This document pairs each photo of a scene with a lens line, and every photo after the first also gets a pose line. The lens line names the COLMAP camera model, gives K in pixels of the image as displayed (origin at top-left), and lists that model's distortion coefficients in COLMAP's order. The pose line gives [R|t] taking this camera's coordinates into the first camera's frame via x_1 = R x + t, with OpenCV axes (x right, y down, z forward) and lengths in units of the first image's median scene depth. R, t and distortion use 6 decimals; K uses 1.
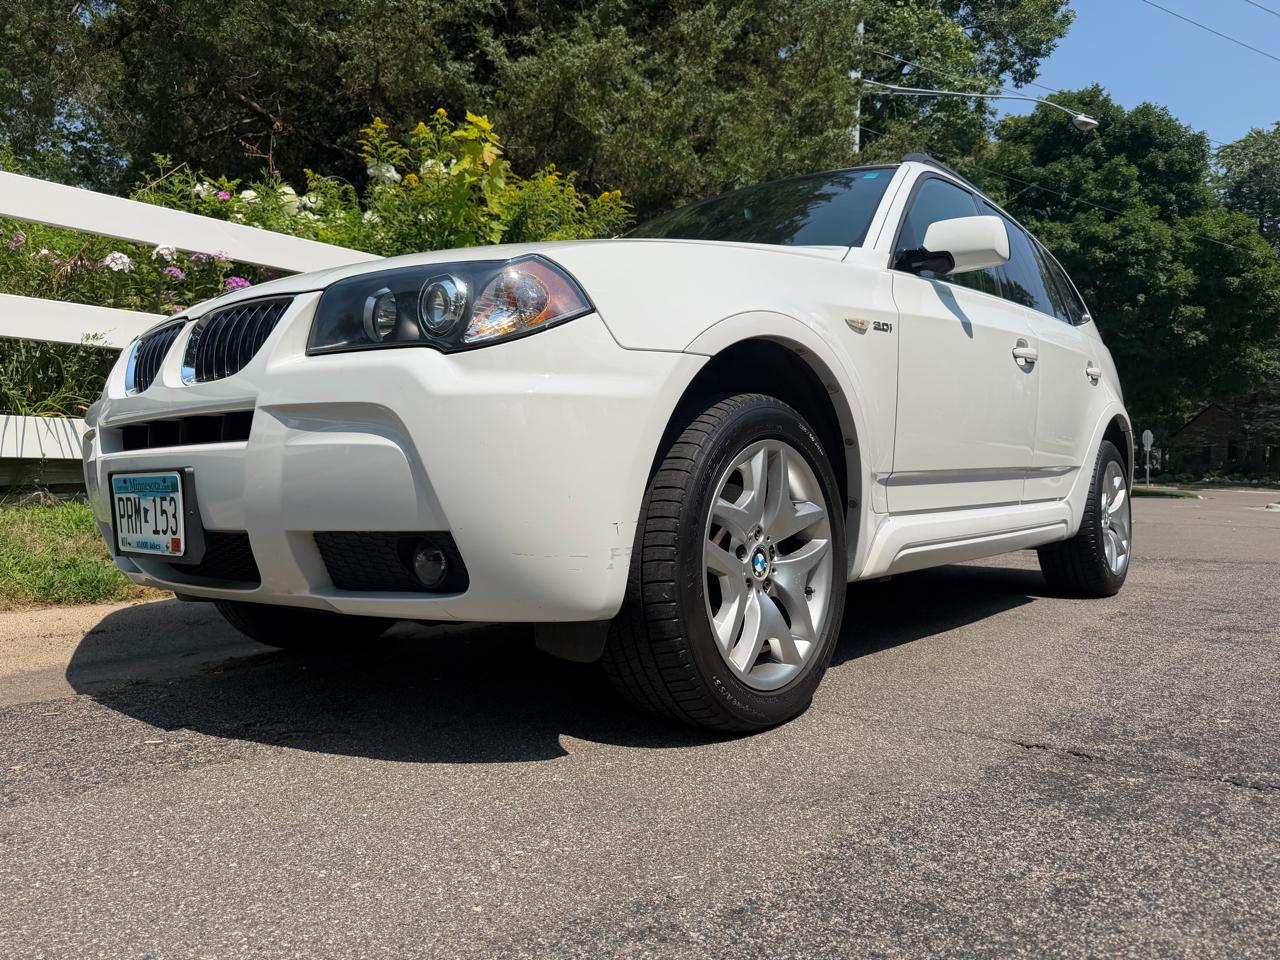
lens RADIAL K [[922.3, 0, 644.6], [0, 922.3, 479.6], [0, 0, 1]] dist [-0.003466, 0.001005]
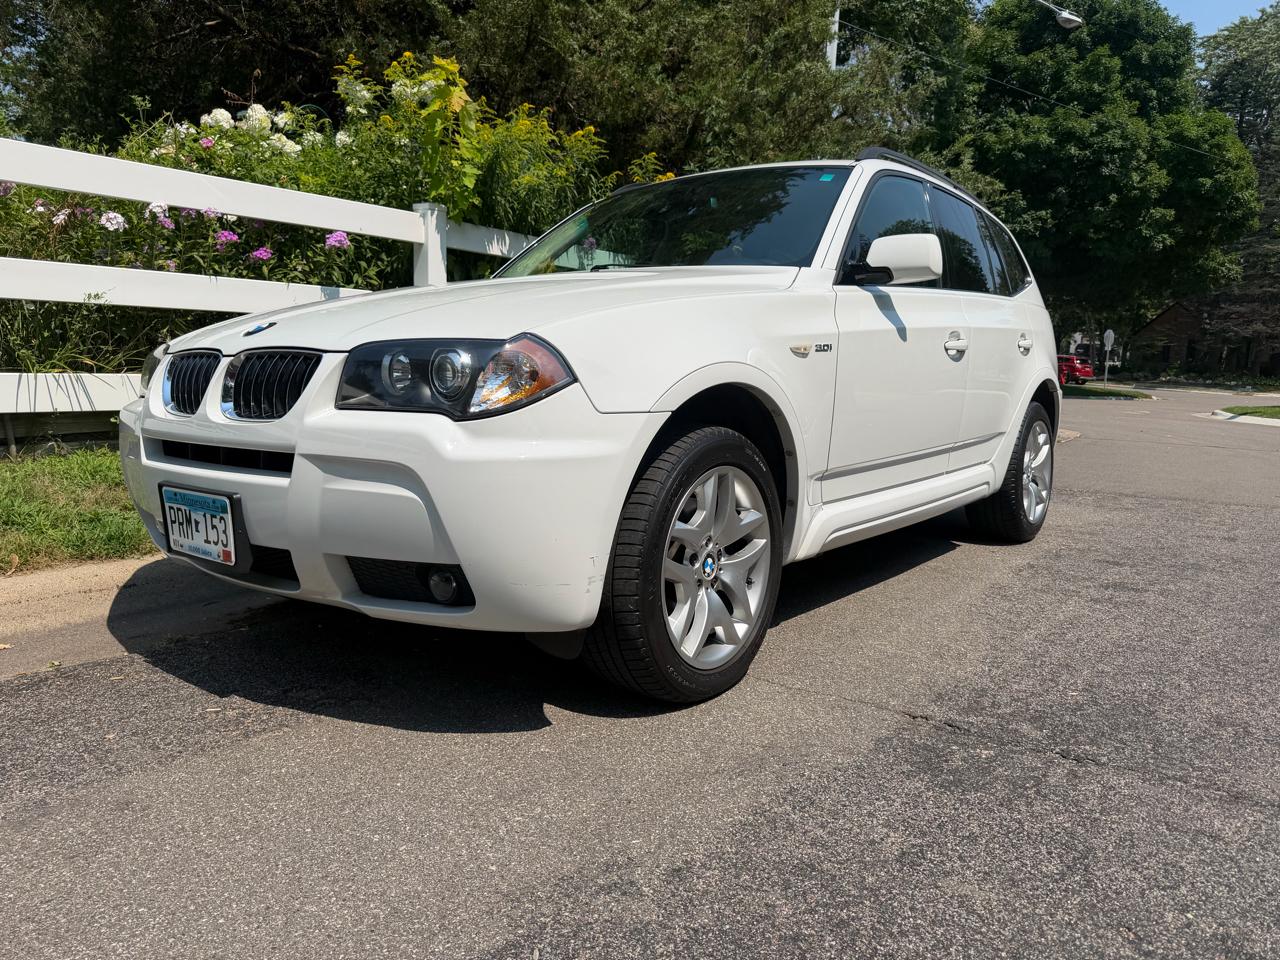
lens RADIAL K [[926.5, 0, 643.2], [0, 926.5, 480.9], [0, 0, 1]] dist [0.006633, -0.008902]
pose [[0.999248, 0.015051, 0.035721, -0.006479], [-0.019682, 0.990912, 0.133066, -0.177566], [-0.033394, -0.133670, 0.990463, -0.188780]]
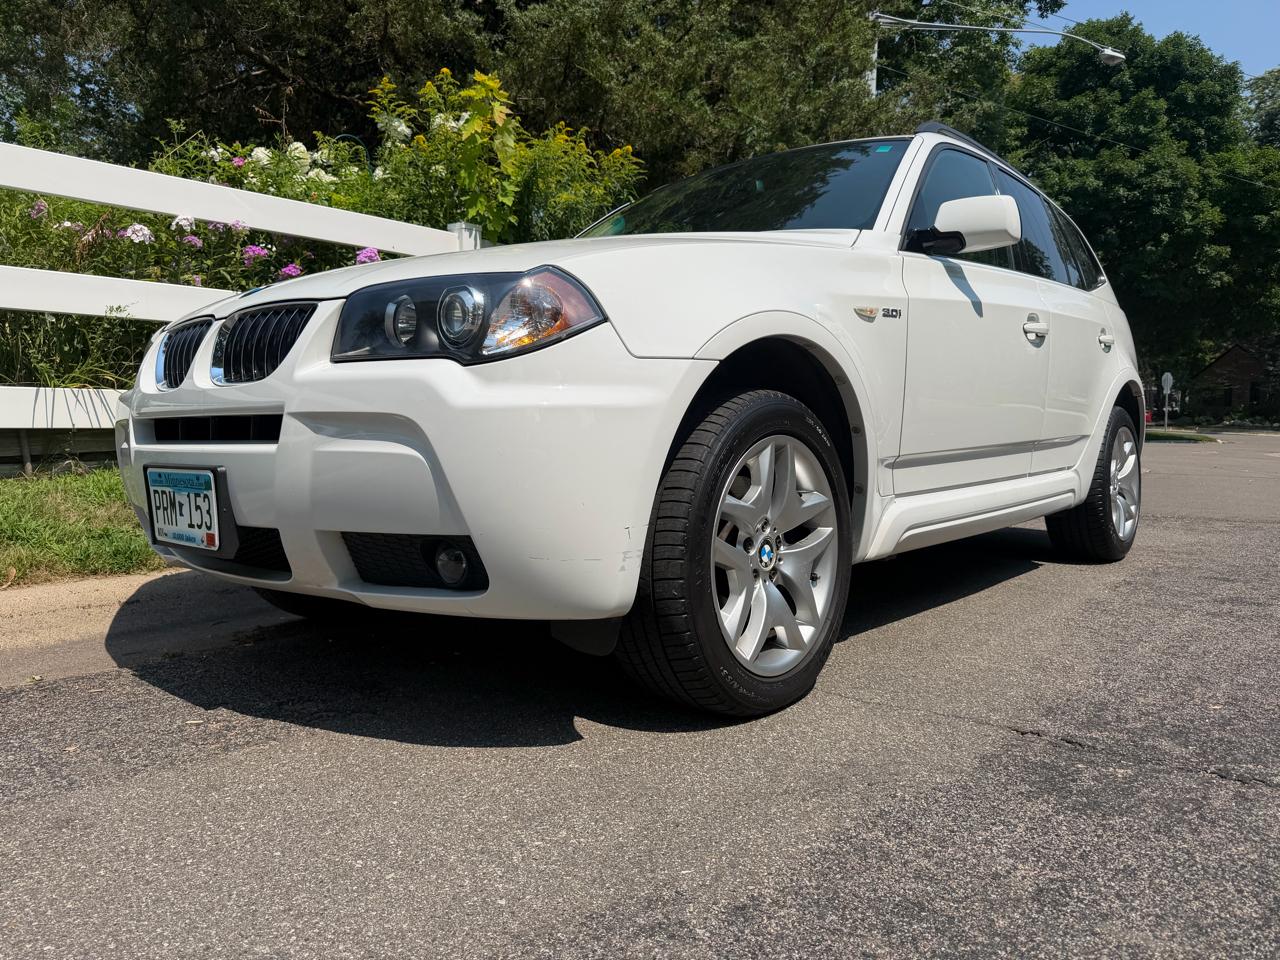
lens RADIAL K [[922.2, 0, 632.8], [0, 922.2, 473.2], [0, 0, 1]] dist [0.000522, -0.002930]
pose [[0.999689, 0.001309, -0.024901, 0.000171], [0.000169, 0.998241, 0.059280, -0.059906], [0.024934, -0.059266, 0.997931, -0.031943]]
